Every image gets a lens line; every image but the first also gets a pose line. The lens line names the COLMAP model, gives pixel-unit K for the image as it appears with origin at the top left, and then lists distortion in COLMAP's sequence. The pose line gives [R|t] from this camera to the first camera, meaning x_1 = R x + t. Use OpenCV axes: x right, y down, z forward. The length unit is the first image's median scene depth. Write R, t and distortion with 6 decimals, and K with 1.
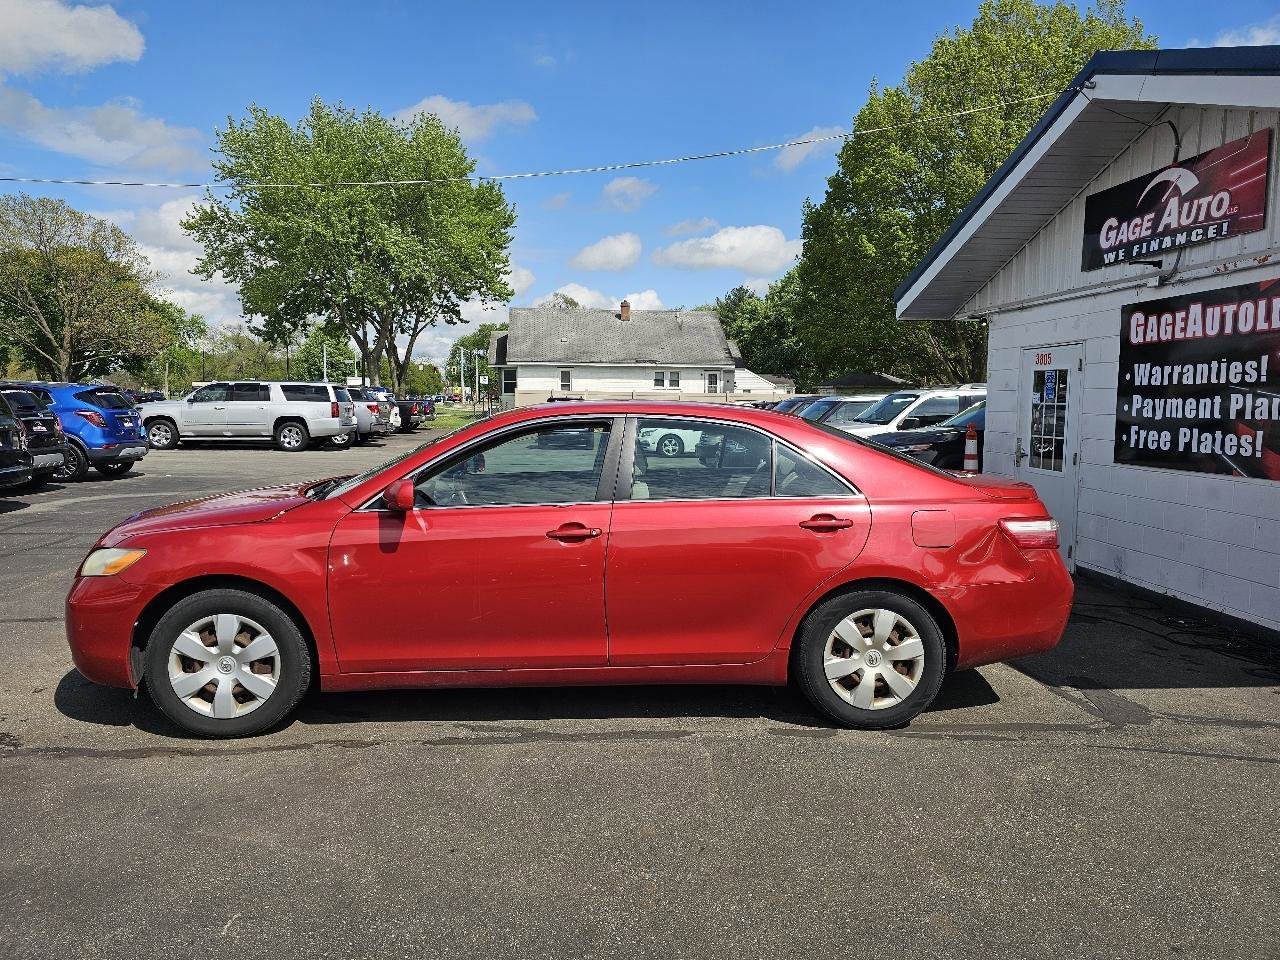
lens RADIAL K [[847.8, 0, 640.0], [0, 847.8, 480.0], [0, 0, 1]] dist [0.070126, -0.063156]
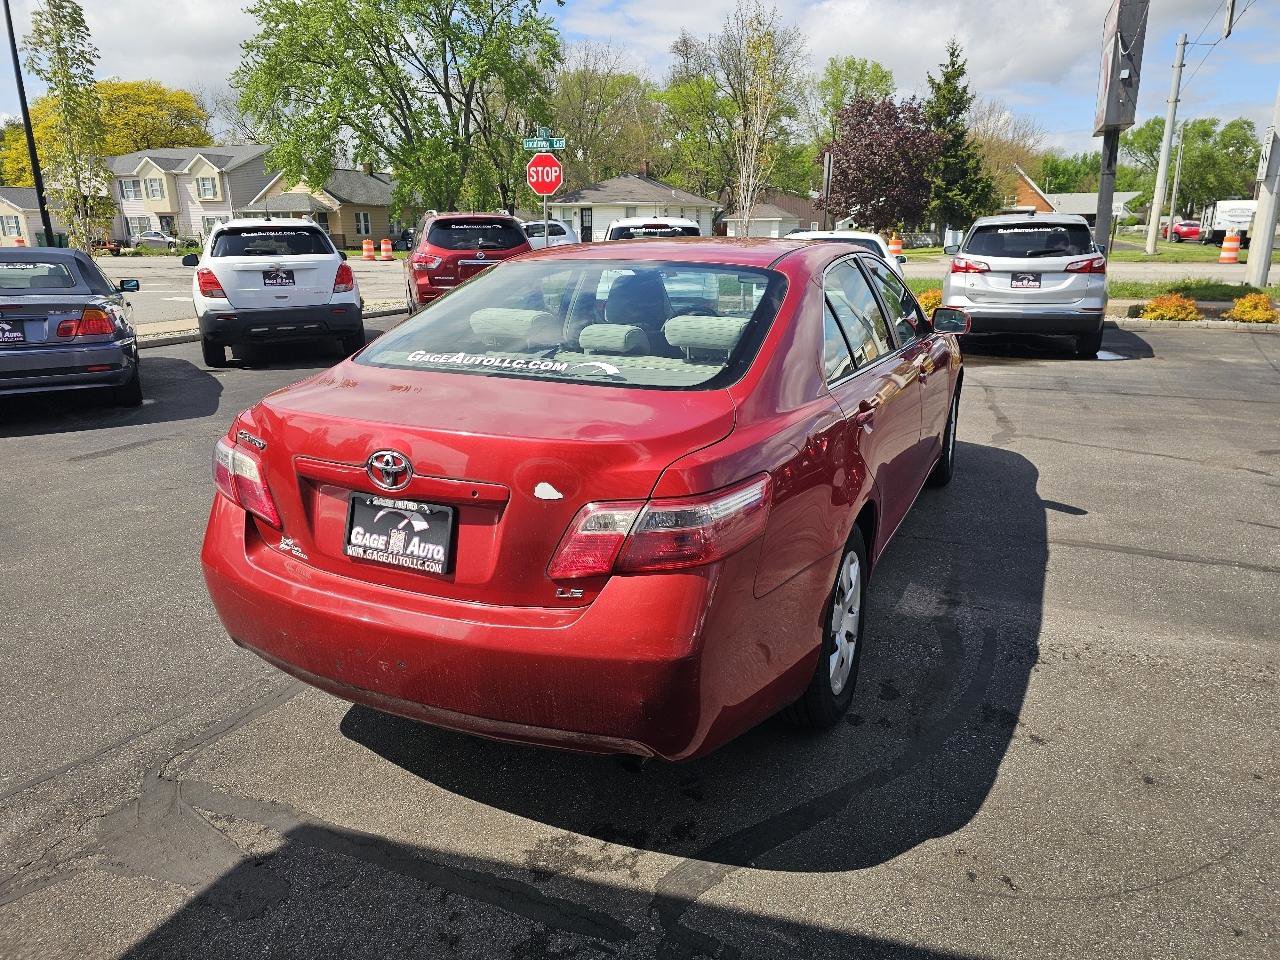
lens RADIAL K [[866.7, 0, 640.2], [0, 866.7, 465.3], [0, 0, 1]] dist [0.067726, -0.063352]
pose [[-0.475783, 0.223396, -0.850720, 0.551359], [-0.082306, 0.951656, 0.295933, -0.092110], [0.875703, 0.210819, -0.434395, 0.963136]]
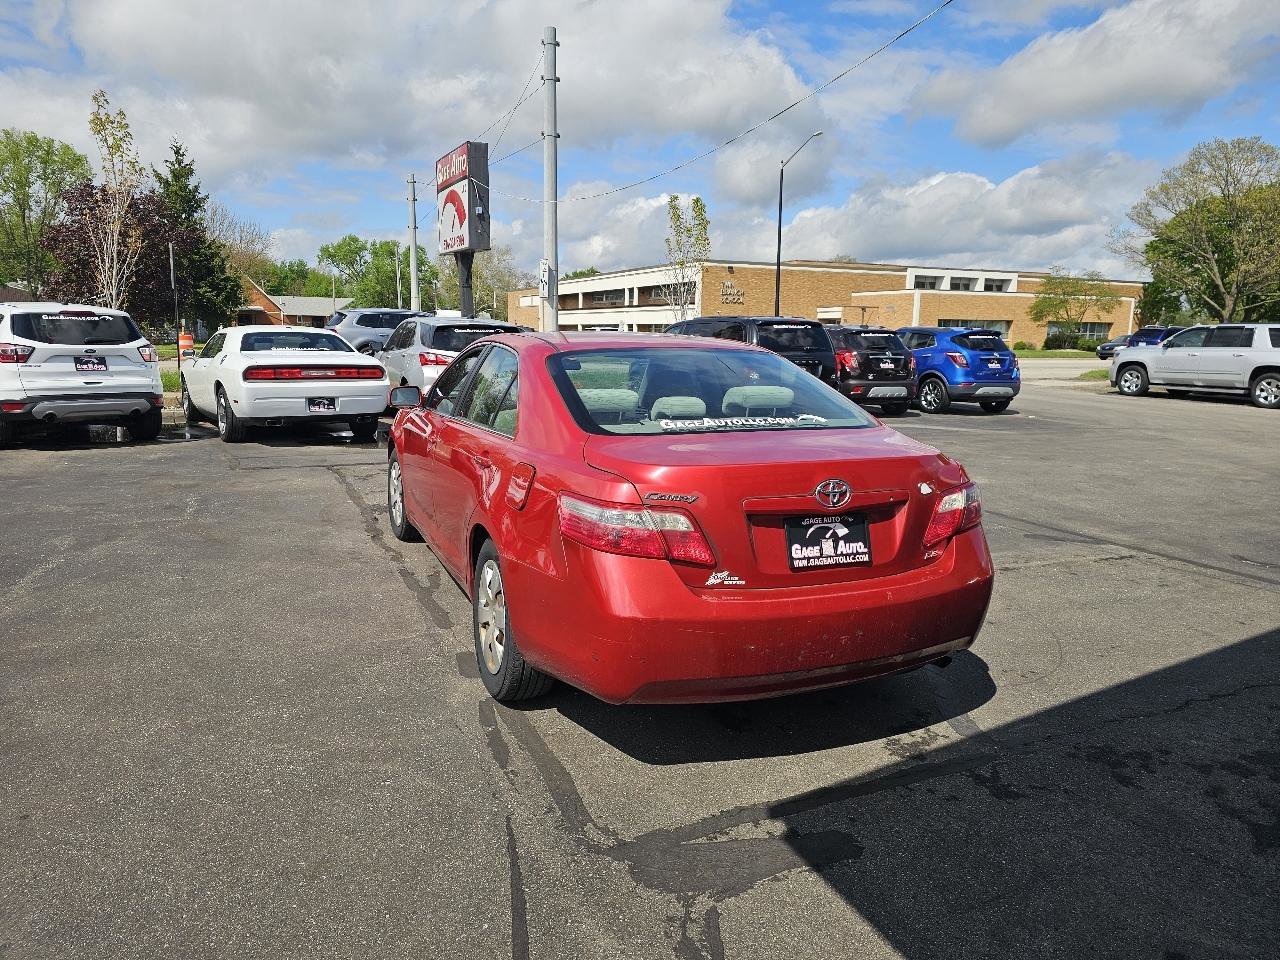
lens RADIAL K [[866.7, 0, 640.2], [0, 866.7, 465.3], [0, 0, 1]] dist [0.067726, -0.063352]
pose [[0.335491, 0.138971, -0.931737, 0.700036], [-0.102286, 0.988585, 0.110621, -0.039877], [0.936474, 0.058192, 0.345876, 0.492048]]
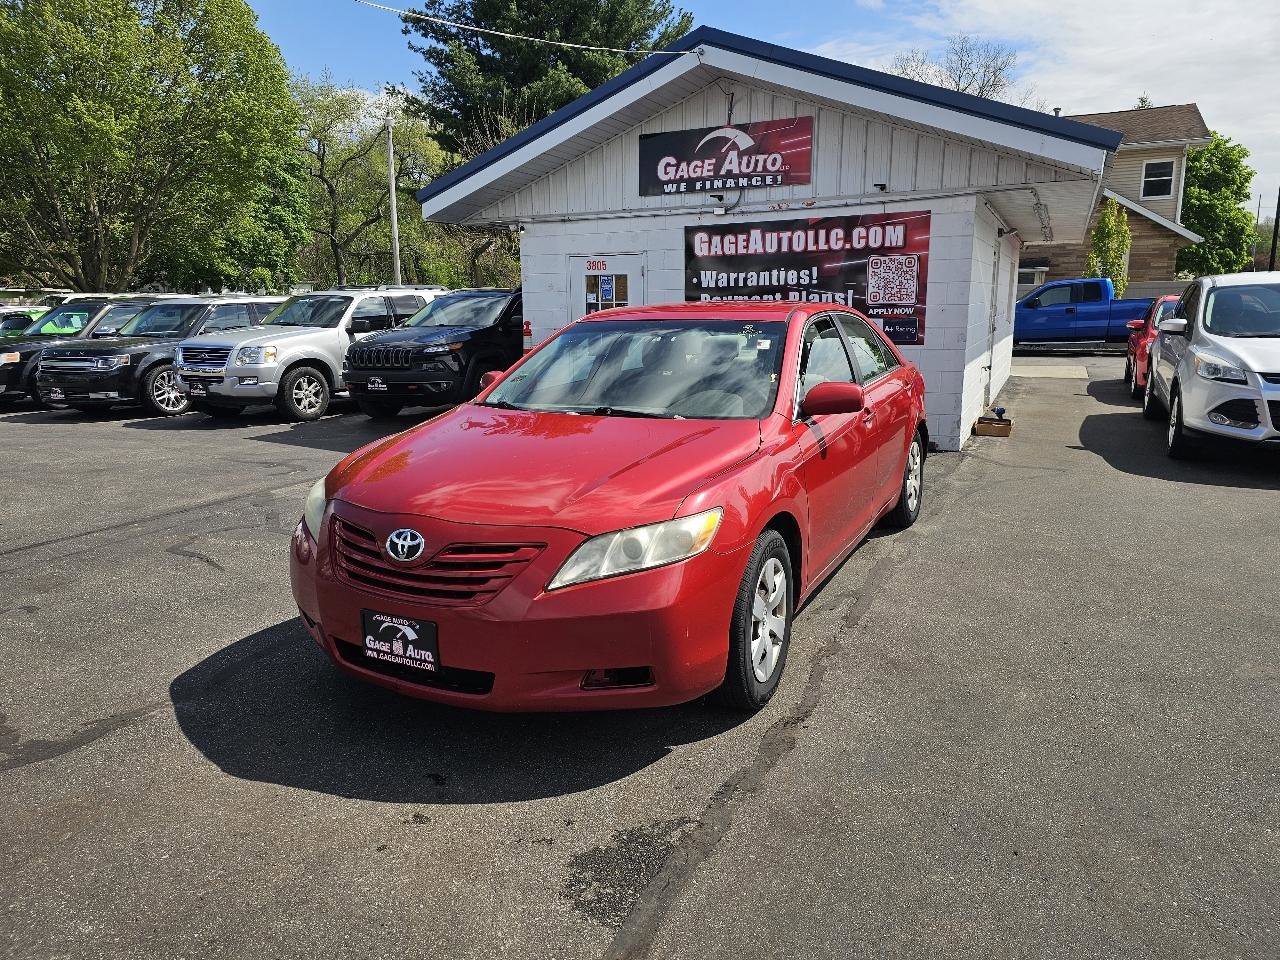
lens RADIAL K [[840.3, 0, 628.8], [0, 840.3, 479.7], [0, 0, 1]] dist [0.066592, -0.053478]
pose [[0.526745, -0.192561, 0.827925, -0.706921], [0.097820, 0.981264, 0.165989, -0.043252], [-0.844376, -0.006446, 0.535712, 0.382678]]
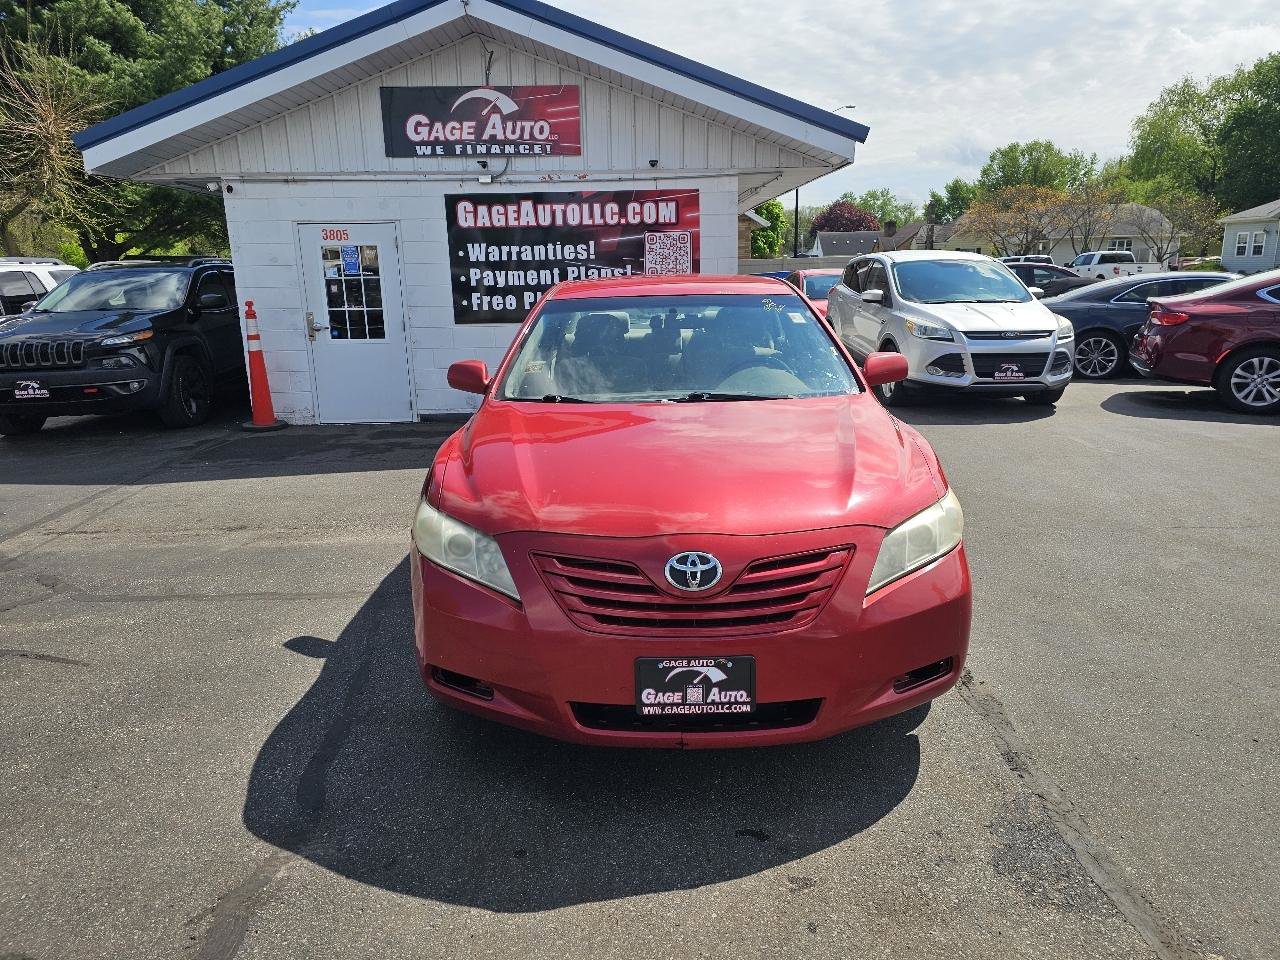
lens RADIAL K [[847.8, 0, 640.0], [0, 847.8, 480.0], [0, 0, 1]] dist [0.070126, -0.063156]
pose [[0.067184, -0.249715, 0.965986, -0.754463], [0.114309, 0.963725, 0.241181, -0.075827], [-0.991171, 0.094218, 0.093291, 0.688165]]
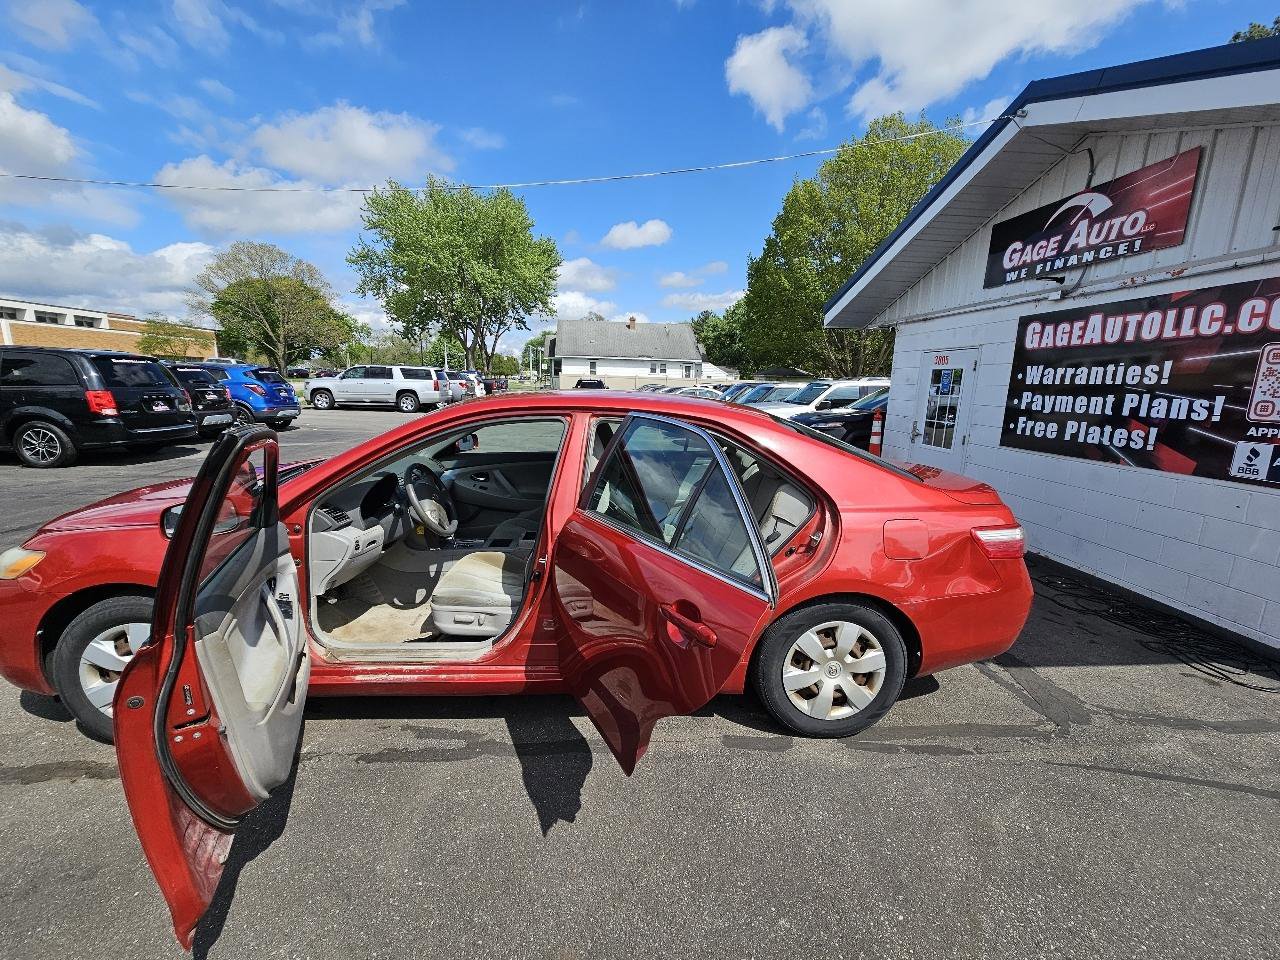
lens RADIAL K [[516.0, 0, 643.0], [0, 516.0, 488.1], [0, 0, 1]] dist [0.000132, -0.000270]
pose [[0.999812, 0.018975, 0.003985, 0.030831], [-0.019299, 0.993739, 0.110049, -0.033658], [-0.001872, -0.110105, 0.993918, 0.266369]]
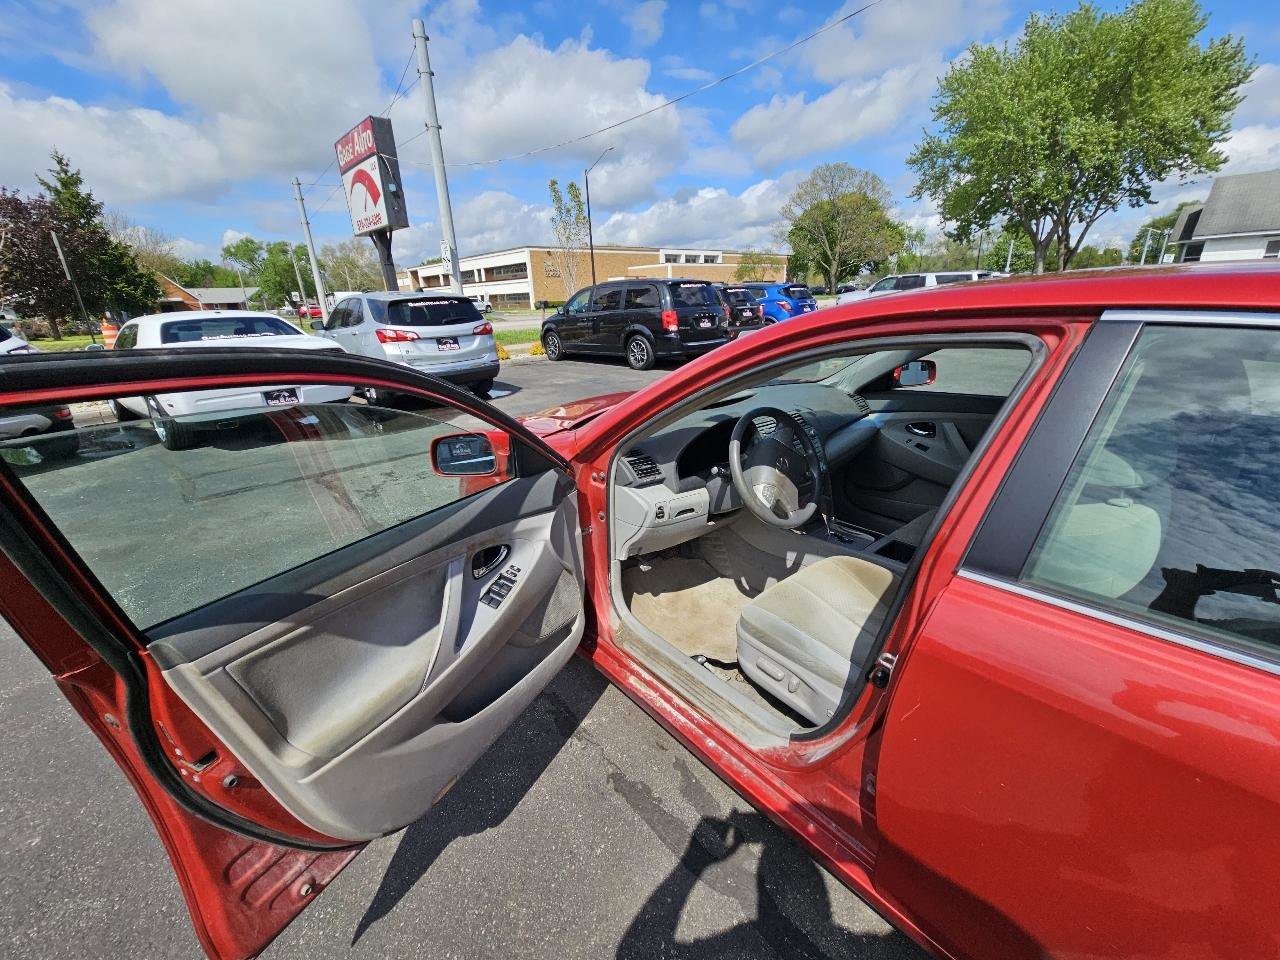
lens RADIAL K [[523.2, 0, 642.1], [0, 523.2, 478.0], [0, 0, 1]] dist [0.000275, -0.000207]
pose [[0.592732, 0.236637, -0.769851, 0.031896], [-0.035038, 0.962534, 0.268888, -0.039821], [0.804637, -0.132405, 0.578816, 0.452174]]
